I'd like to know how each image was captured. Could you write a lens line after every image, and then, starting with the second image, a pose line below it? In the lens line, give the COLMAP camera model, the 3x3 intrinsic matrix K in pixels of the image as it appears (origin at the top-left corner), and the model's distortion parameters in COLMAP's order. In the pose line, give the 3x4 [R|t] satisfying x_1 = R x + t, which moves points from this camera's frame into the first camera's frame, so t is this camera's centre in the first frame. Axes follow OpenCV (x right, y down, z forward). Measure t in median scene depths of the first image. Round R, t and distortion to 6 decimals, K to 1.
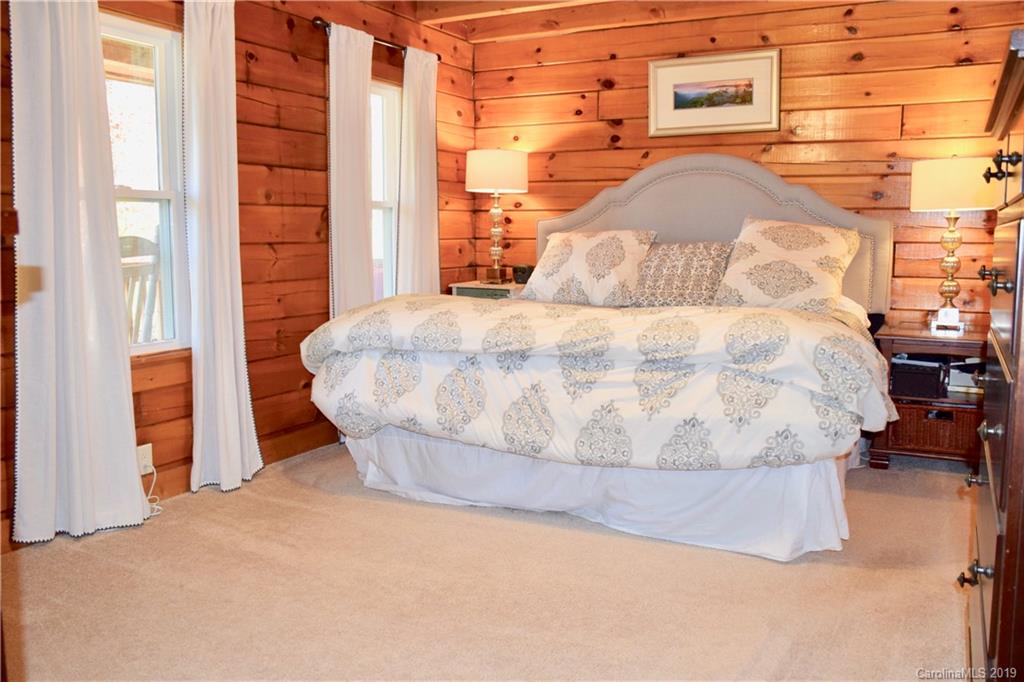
lens RADIAL K [[861.4, 0, 499.1], [0, 861.4, 336.3], [0, 0, 1]] dist [-0.087080, 0.074643]
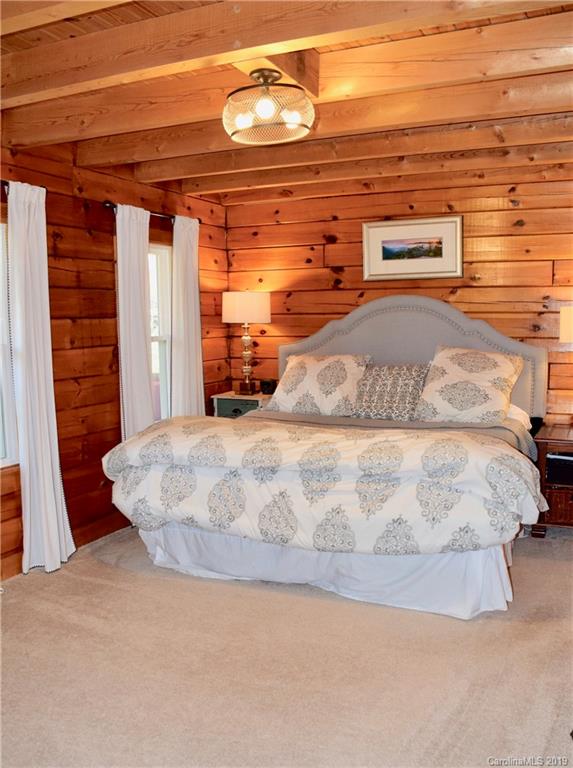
lens RADIAL K [[702.2, 0, 276.2], [0, 702.2, 418.6], [0, 0, 1]] dist [-0.098493, 0.000000]
pose [[0.998773, -0.021271, 0.044721, -0.010445], [0.020259, 0.999531, 0.022956, -0.060443], [-0.045189, -0.022022, 0.998736, -0.064302]]
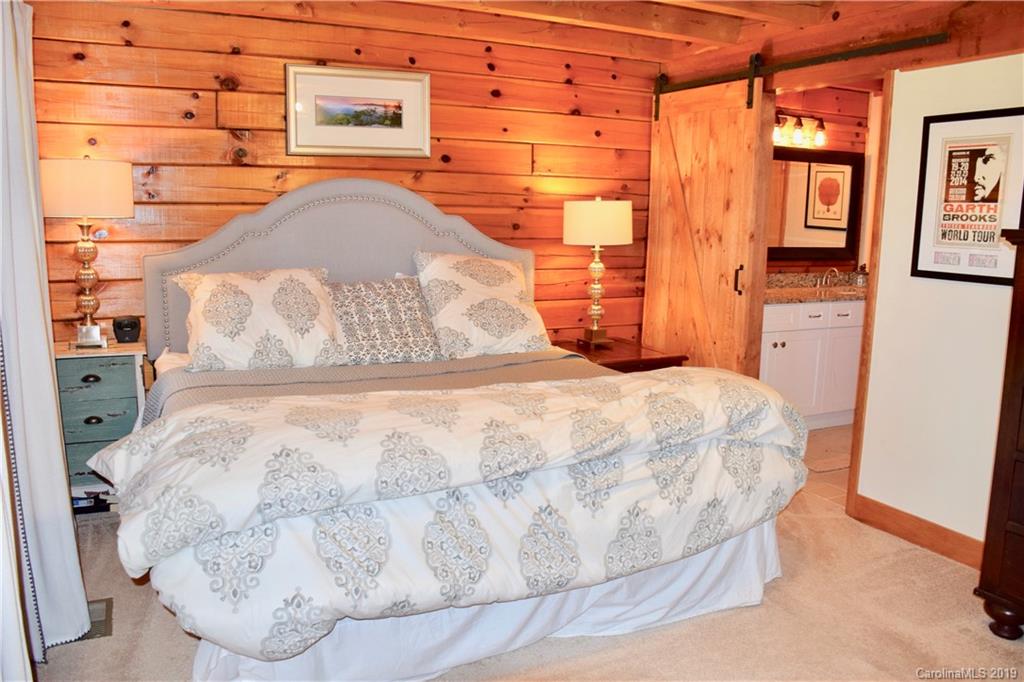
lens RADIAL K [[805.1, 0, 512.4], [0, 805.1, 351.6], [0, 0, 1]] dist [-0.141865, 0.100033]
pose [[0.594024, -0.129376, 0.793975, -0.393449], [0.083440, 0.991568, 0.099146, -0.116246], [-0.800108, 0.007354, 0.599811, 0.419532]]
